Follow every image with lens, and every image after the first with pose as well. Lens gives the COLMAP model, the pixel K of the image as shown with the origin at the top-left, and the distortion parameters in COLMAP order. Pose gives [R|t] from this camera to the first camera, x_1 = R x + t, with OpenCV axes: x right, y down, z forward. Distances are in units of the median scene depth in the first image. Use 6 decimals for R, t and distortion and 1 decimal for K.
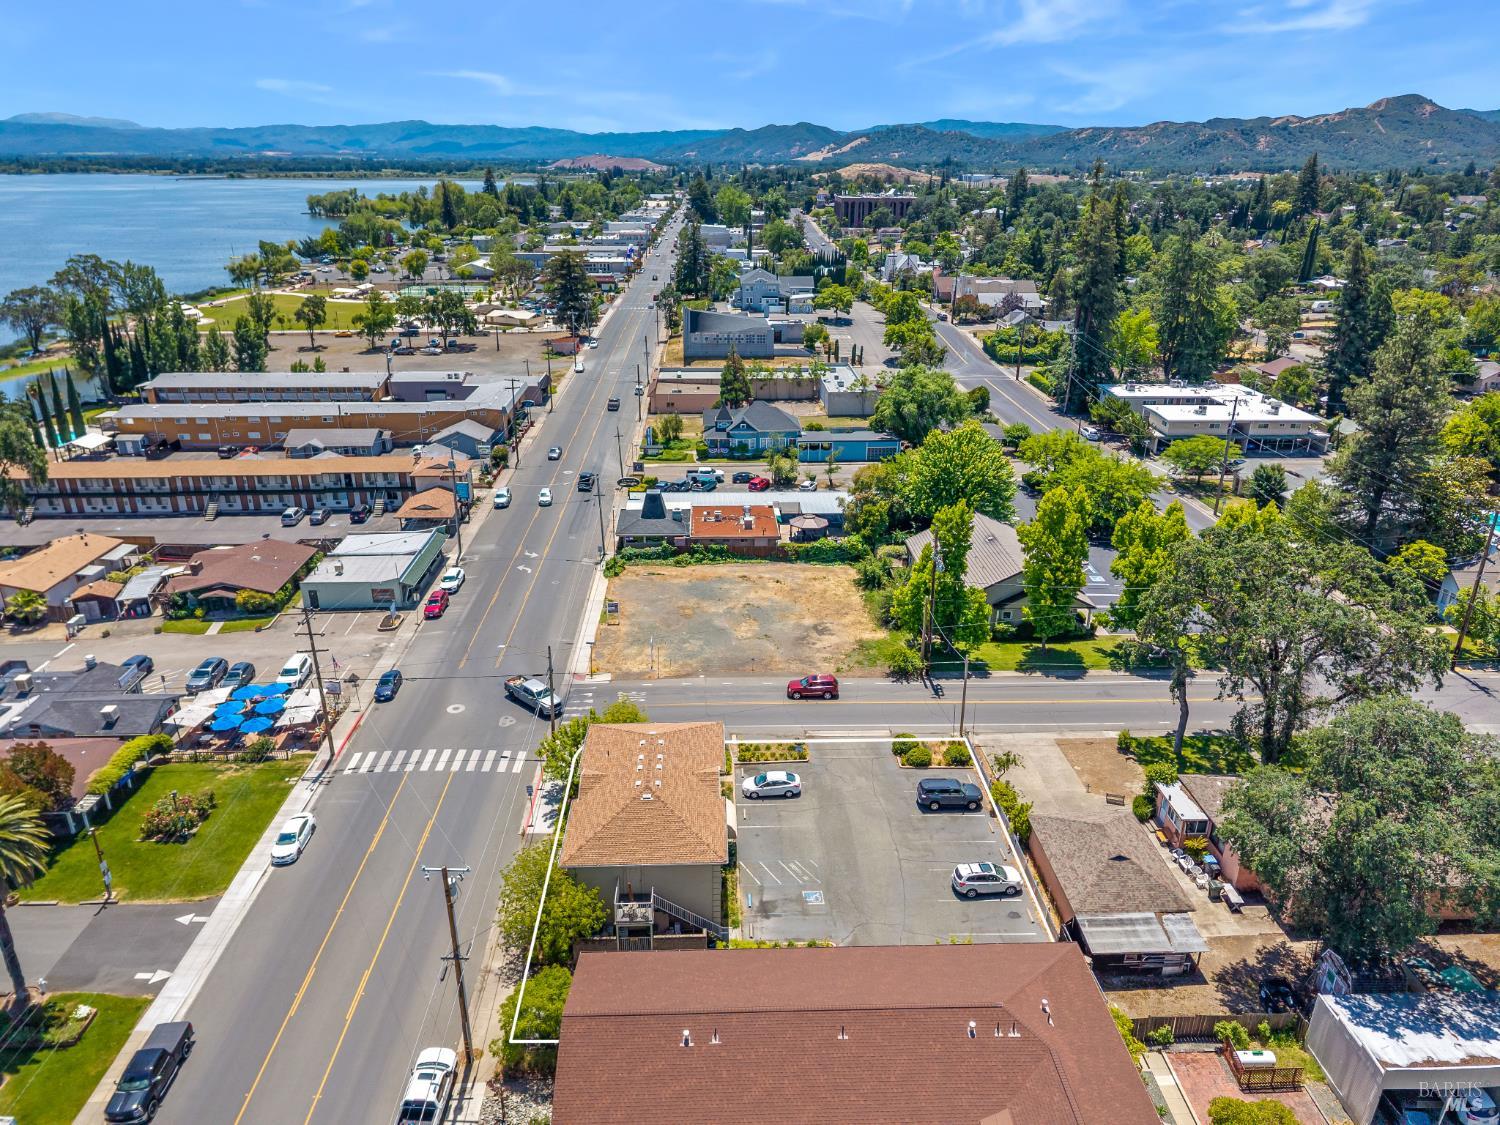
lens RADIAL K [[1002.5, 0, 749.4], [0, 1002.5, 564.8], [0, 0, 1]] dist [0.031705, -0.031217]
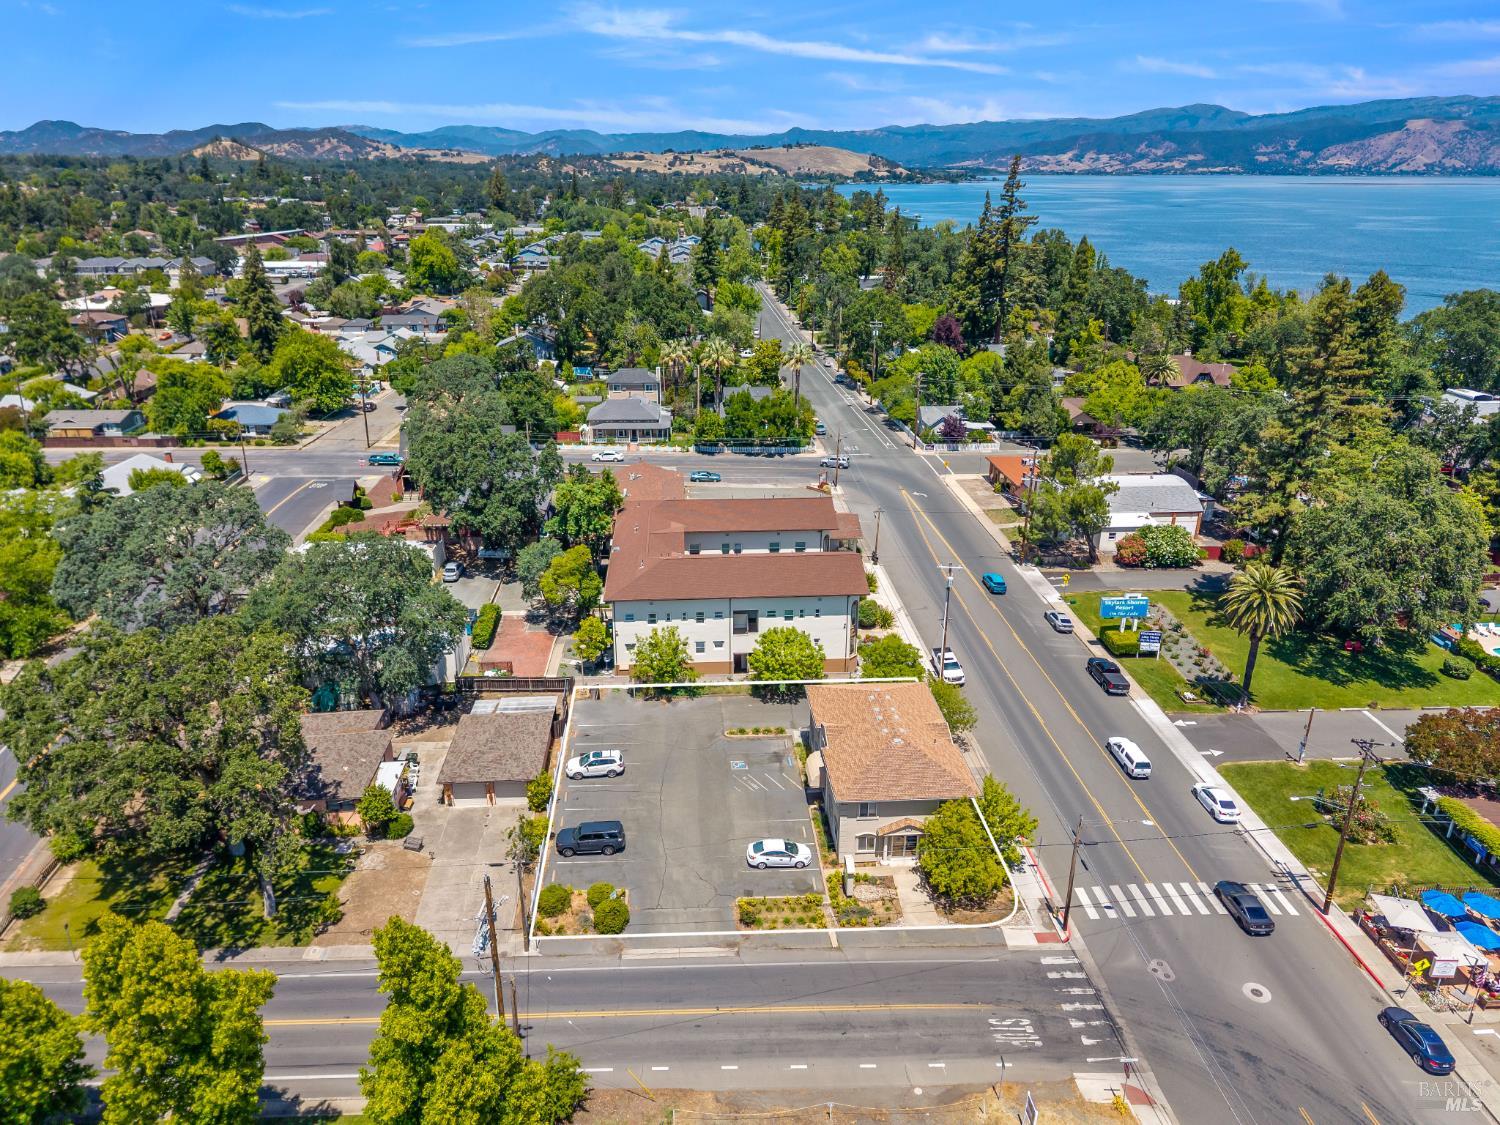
lens RADIAL K [[1002.5, 0, 749.4], [0, 1002.5, 564.8], [0, 0, 1]] dist [0.031705, -0.031217]
pose [[-0.999310, 0.002177, -0.037077, 0.059399], [-0.023961, 0.724964, 0.688369, -0.433336], [0.028378, 0.688783, -0.724412, 1.070340]]
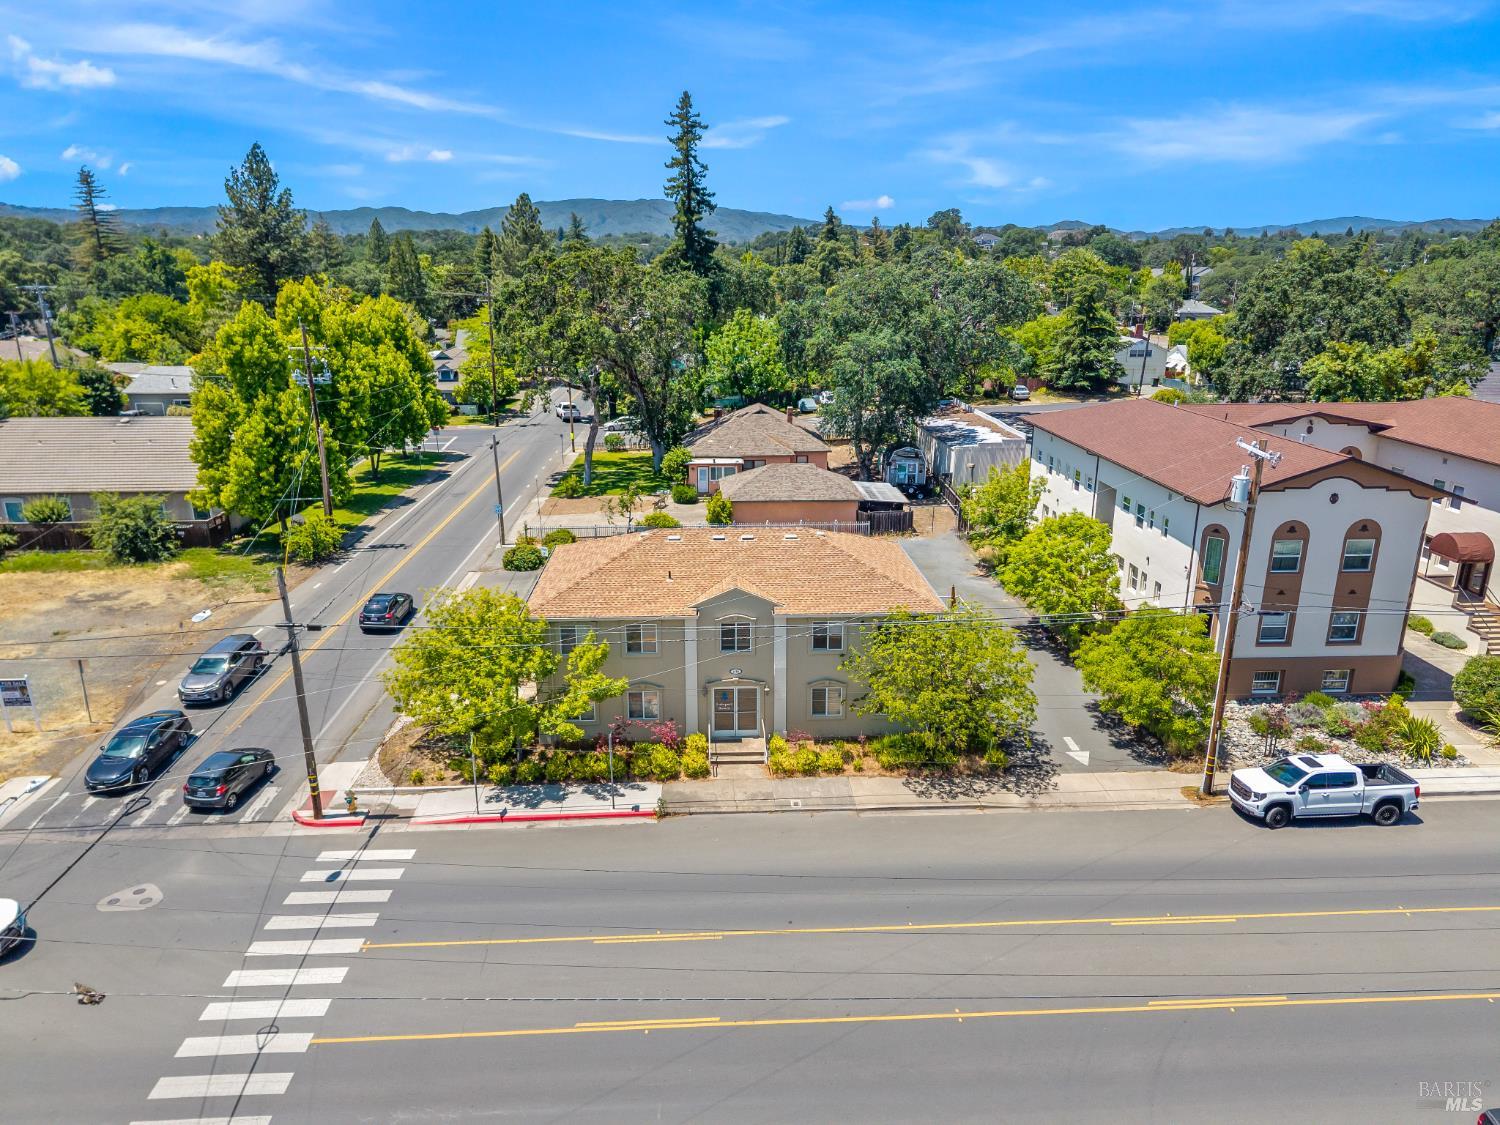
lens RADIAL K [[1002.5, 0, 749.4], [0, 1002.5, 564.8], [0, 0, 1]] dist [0.031705, -0.031217]
pose [[-0.011770, -0.291027, 0.956642, -0.444567], [0.373629, 0.886132, 0.274174, 0.030596], [-0.927504, 0.360656, 0.098306, 0.594287]]
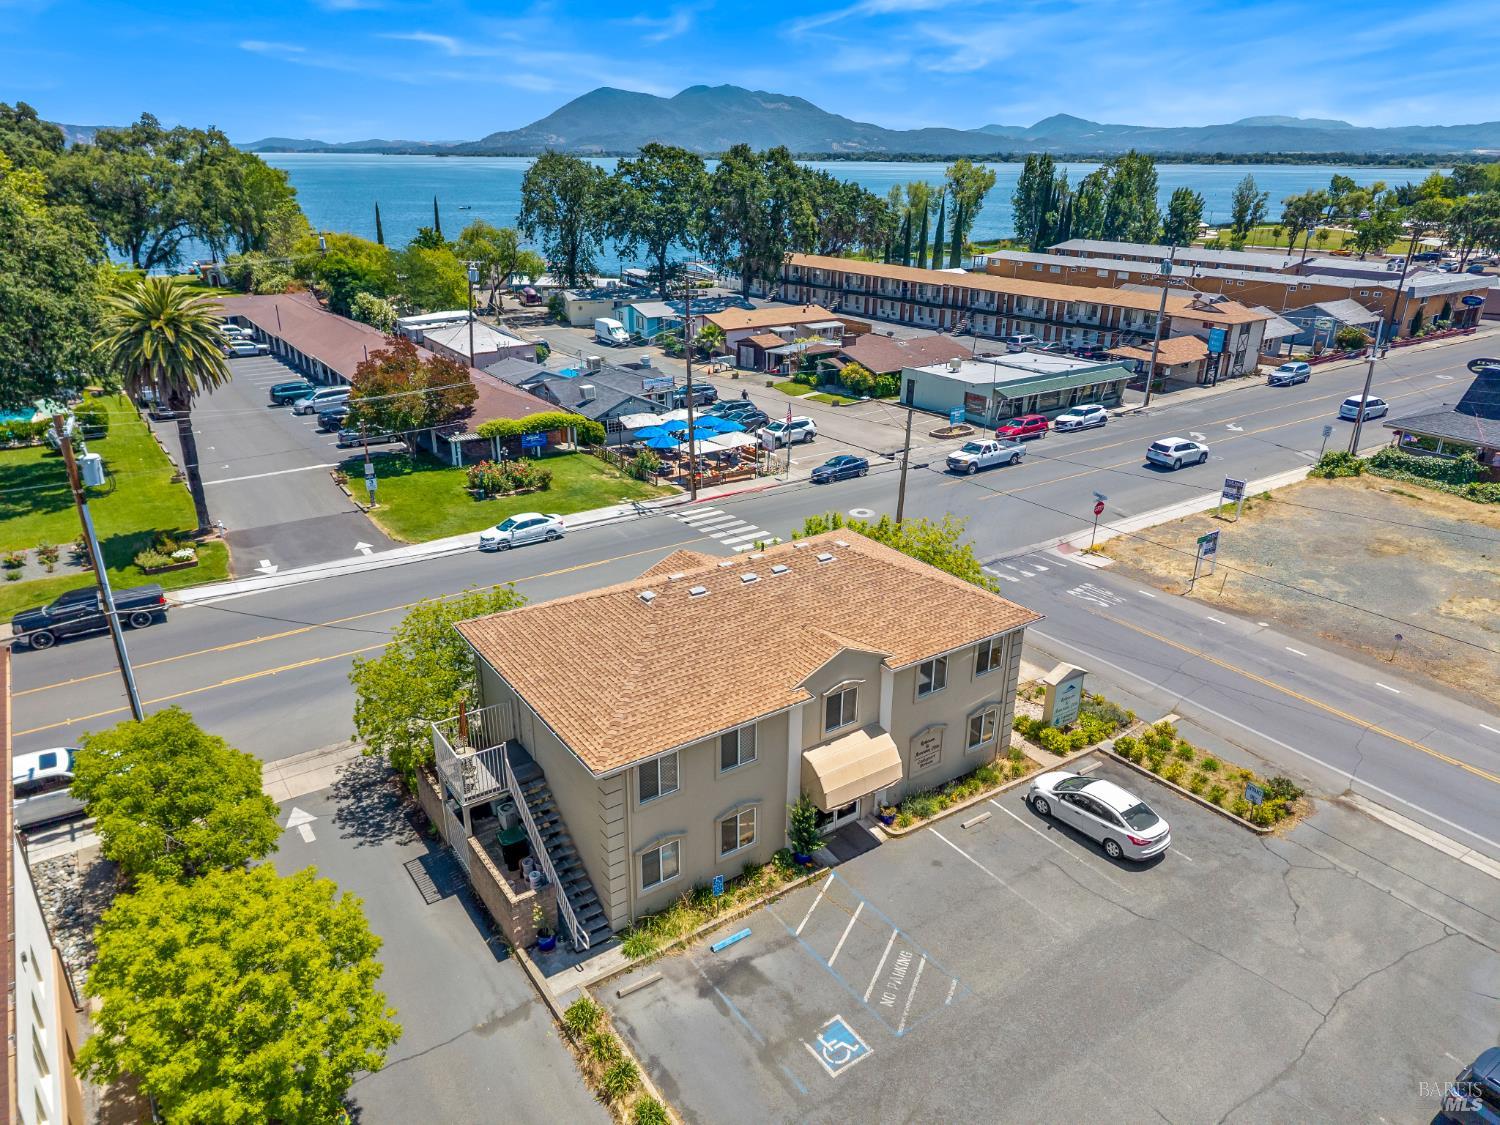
lens RADIAL K [[994.6, 0, 748.7], [0, 994.6, 571.7], [0, 0, 1]] dist [0.038395, -0.037787]
pose [[0.533893, 0.323180, -0.781353, 0.167344], [-0.319223, 0.932729, 0.167668, 0.077269], [0.782978, 0.159909, 0.601145, 0.457055]]
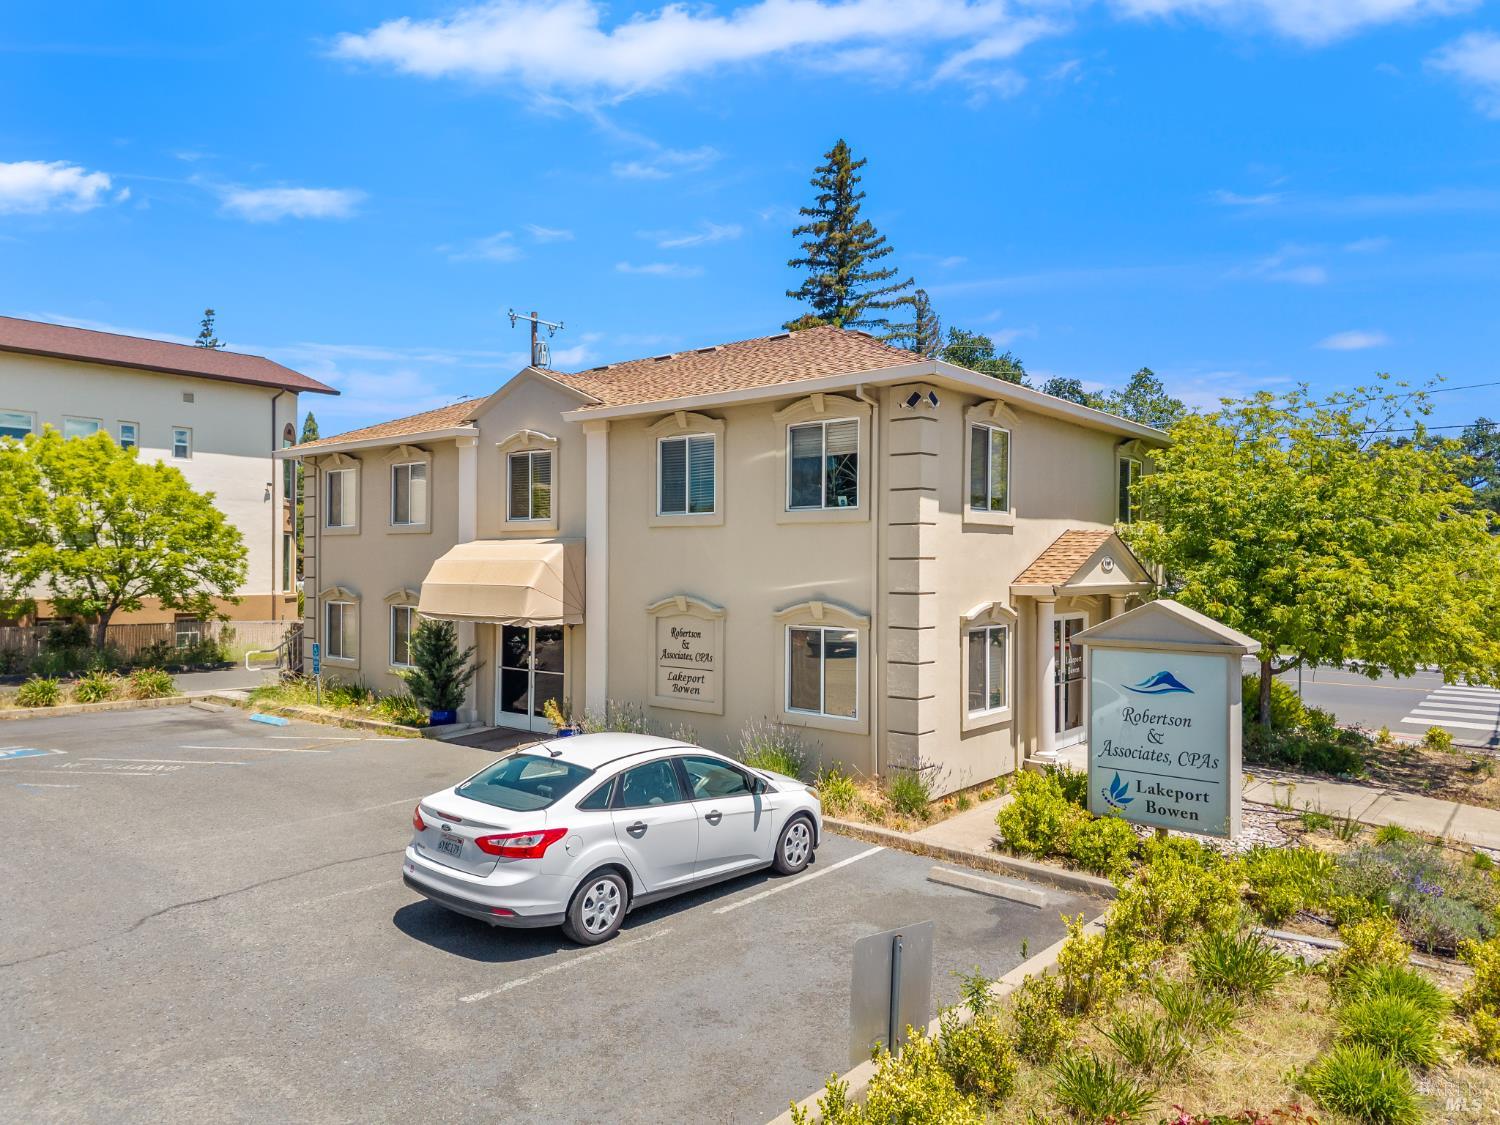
lens RADIAL K [[1011.3, 0, 748.5], [0, 1011.3, 568.5], [0, 0, 1]] dist [0.030564, -0.030941]
pose [[-0.666234, -0.004381, -0.745730, 0.078145], [-0.286309, 0.924851, 0.250355, 0.111530], [0.688592, 0.380304, -0.617422, 0.777612]]
